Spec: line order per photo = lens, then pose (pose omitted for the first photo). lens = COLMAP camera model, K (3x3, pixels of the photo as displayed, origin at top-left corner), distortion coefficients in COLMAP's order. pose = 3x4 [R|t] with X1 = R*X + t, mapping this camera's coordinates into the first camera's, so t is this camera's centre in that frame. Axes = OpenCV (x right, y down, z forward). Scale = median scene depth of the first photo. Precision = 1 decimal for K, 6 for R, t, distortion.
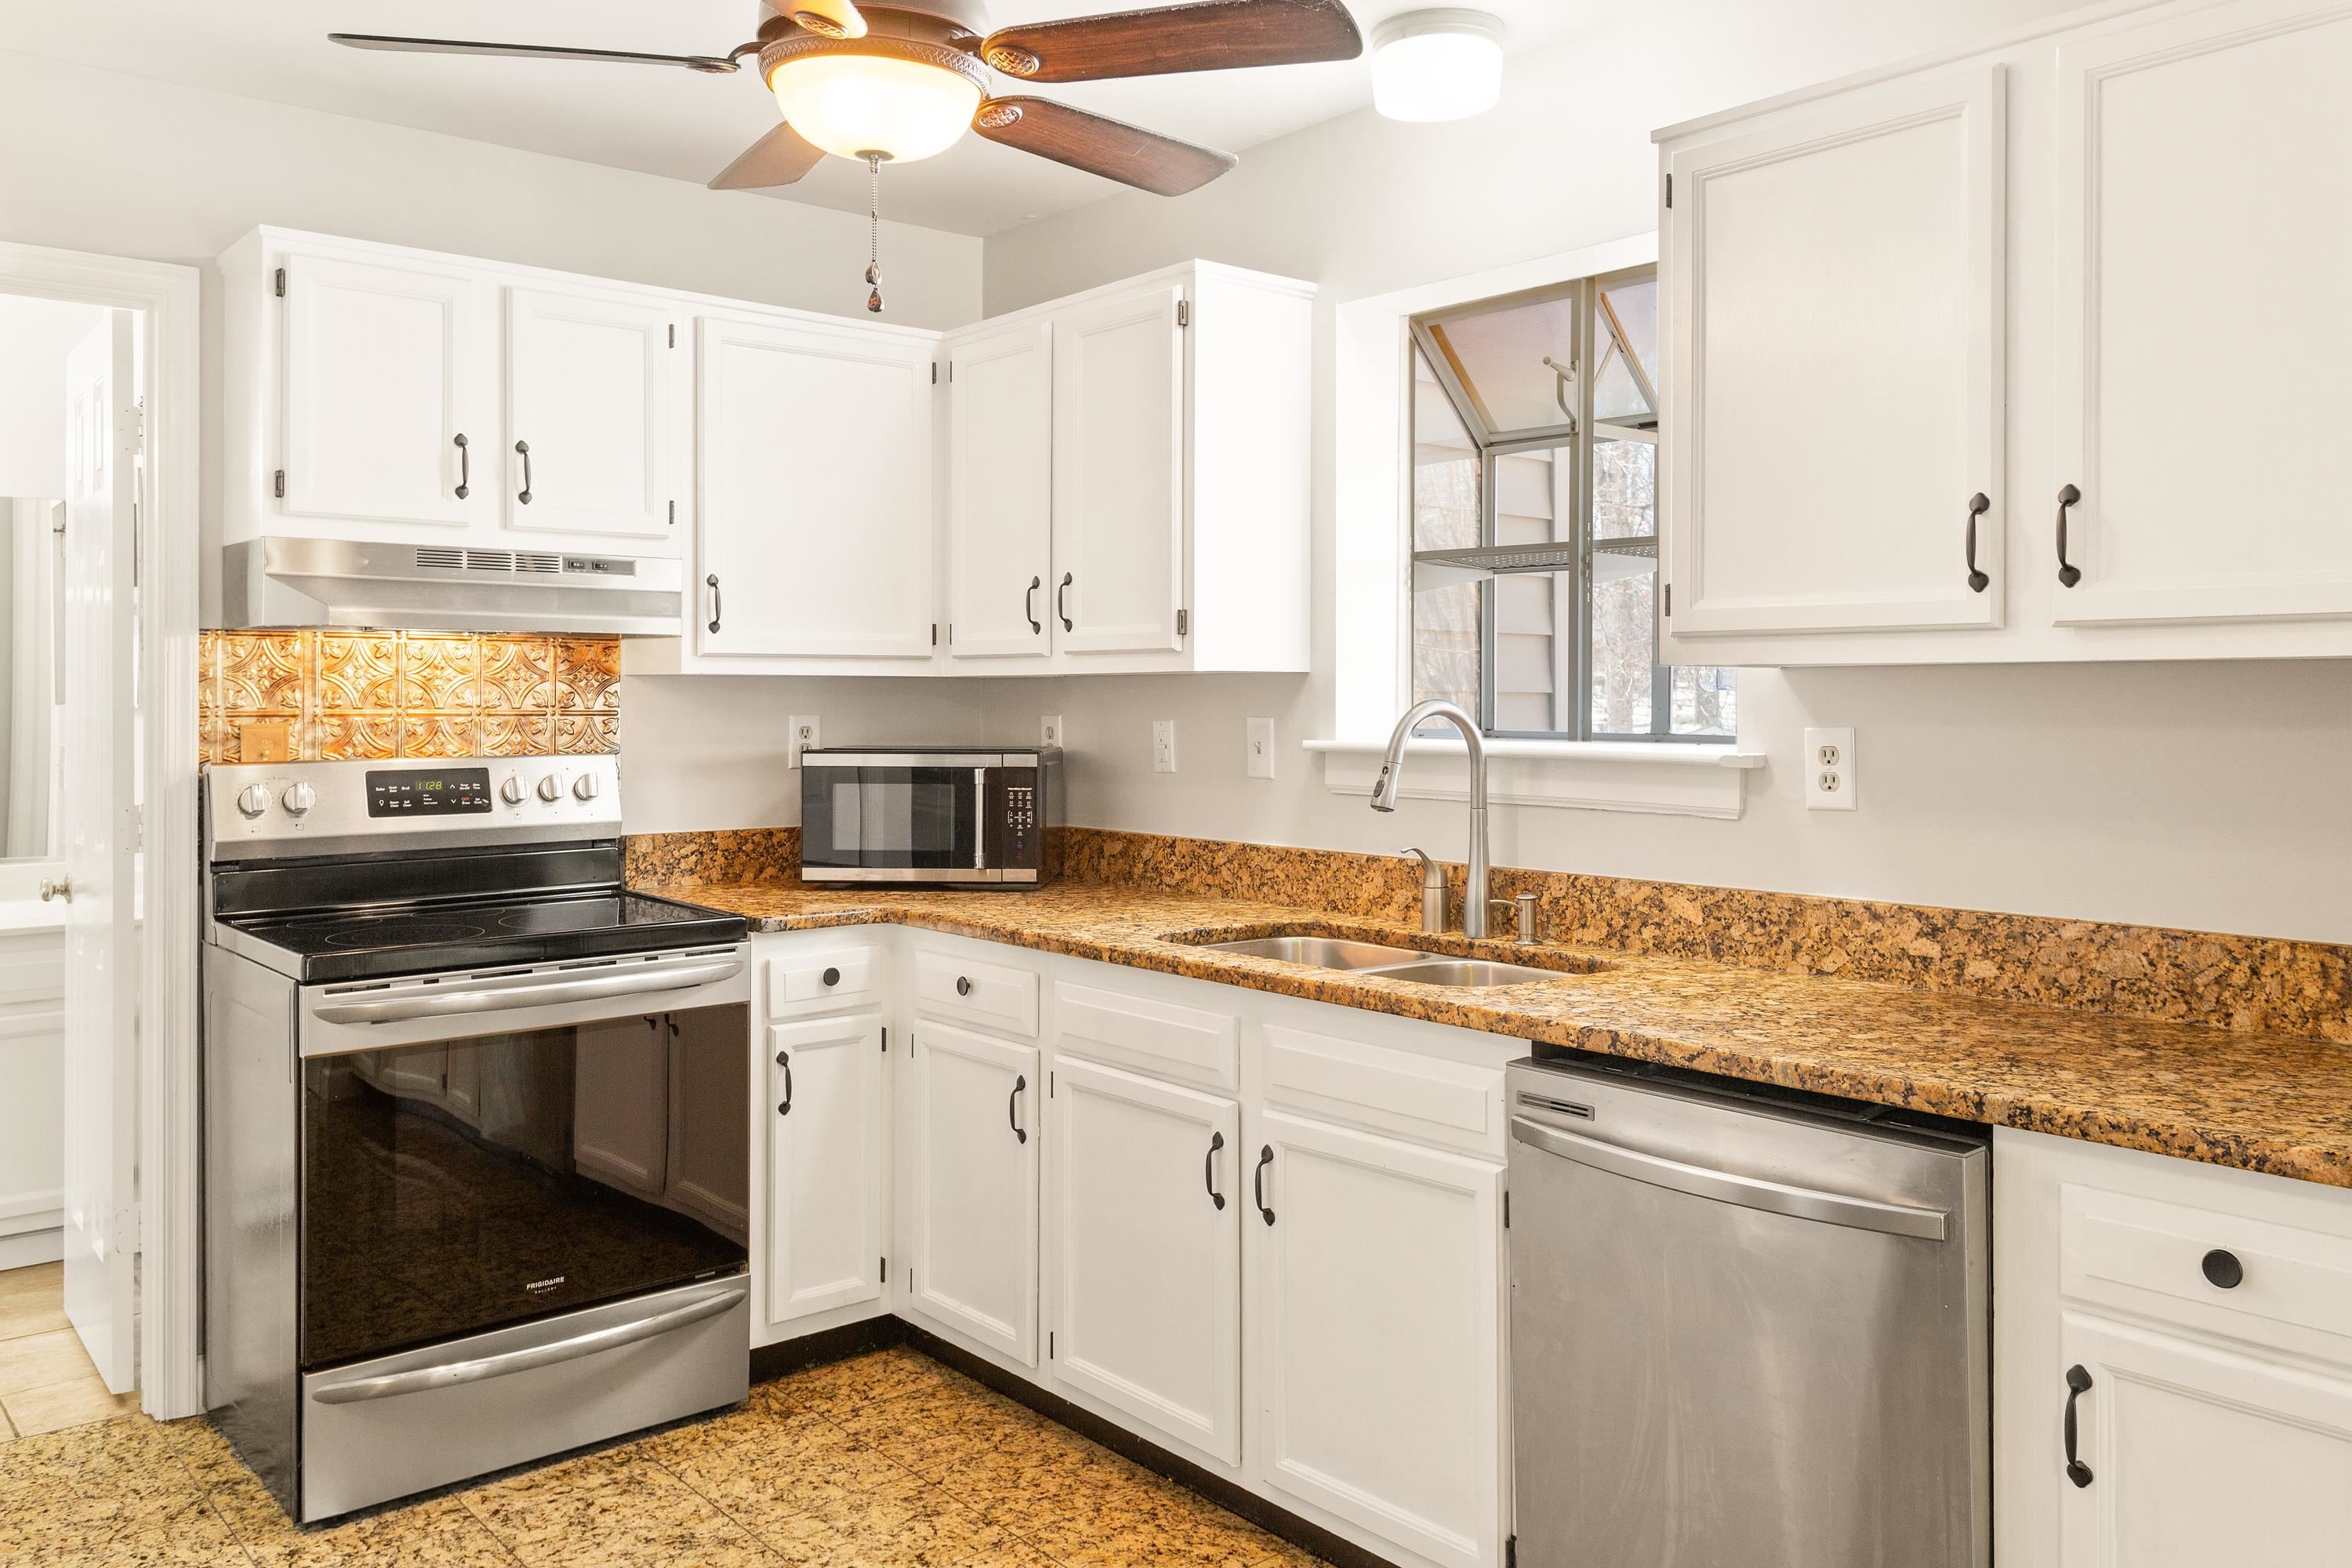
lens RADIAL K [[1810.9, 0, 1193.7], [0, 1810.9, 686.1], [0, 0, 1]] dist [0.006931, 0.001046]
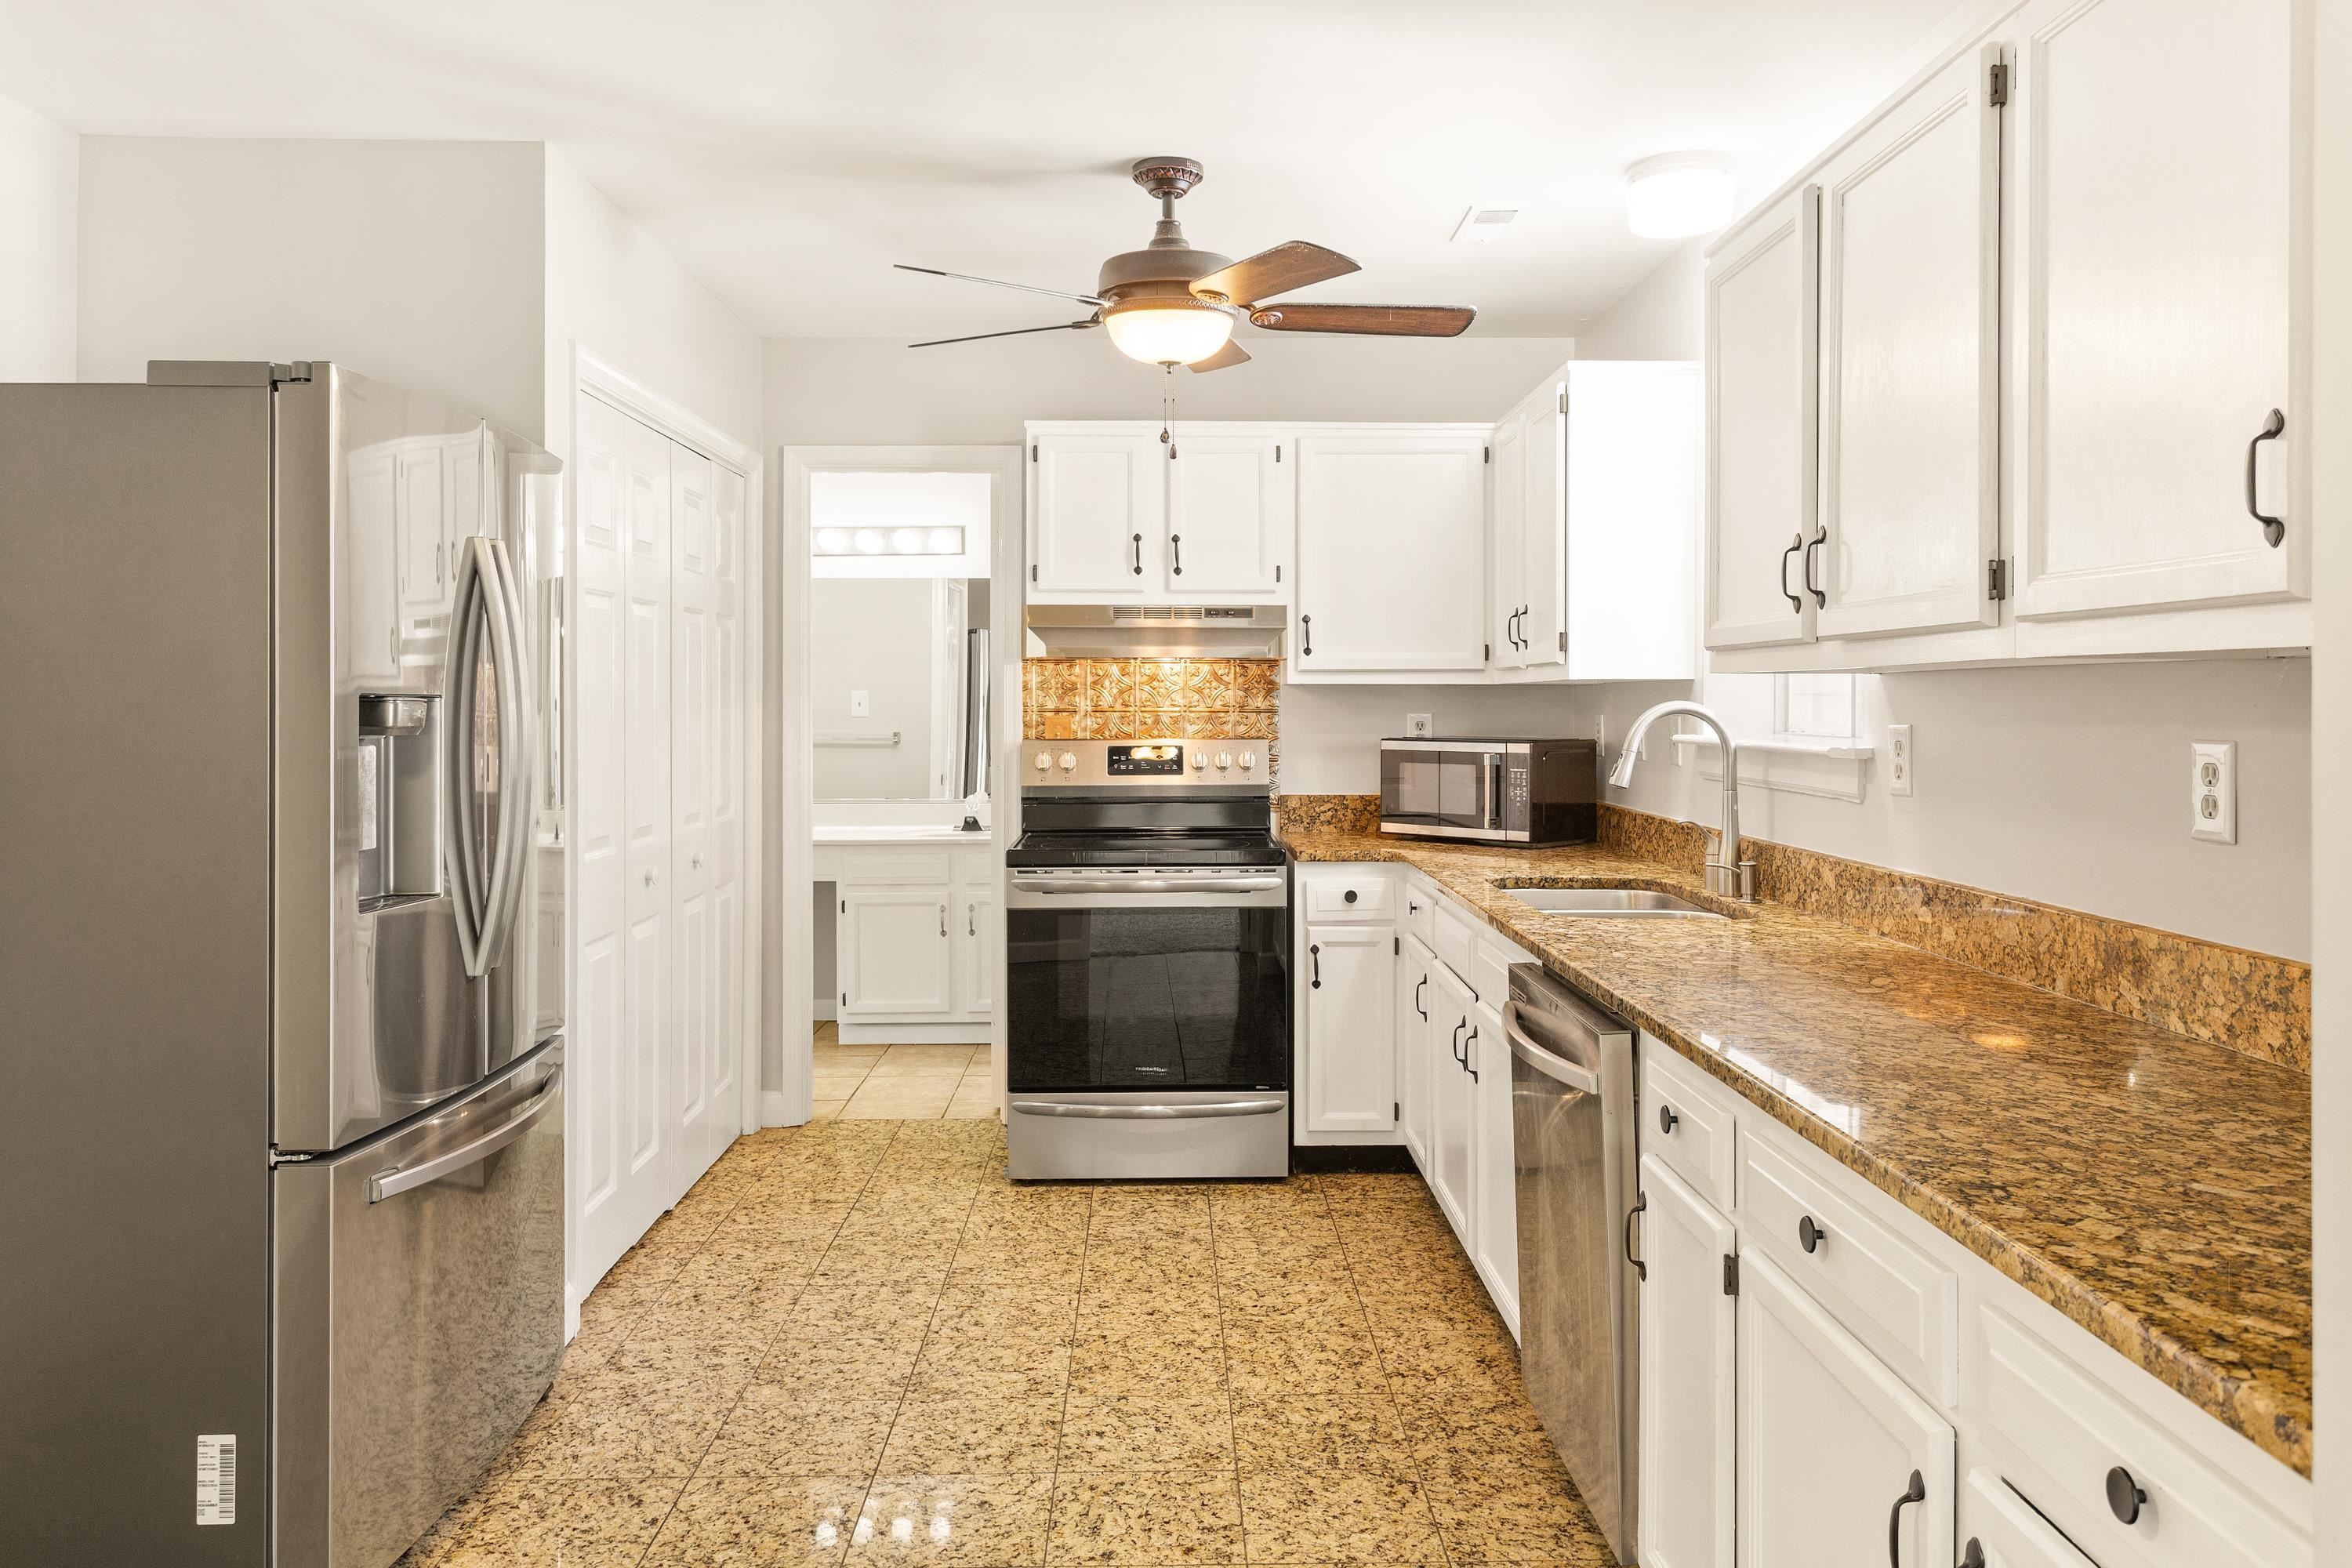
lens RADIAL K [[1670.5, 0, 1159.9], [0, 1670.5, 685.4], [0, 0, 1]] dist [0.001216, 0.000911]
pose [[0.762205, -0.006390, -0.647304, 0.528245], [0.003393, 0.999977, -0.005875, 0.001990], [0.647327, 0.002282, 0.762209, -0.094811]]
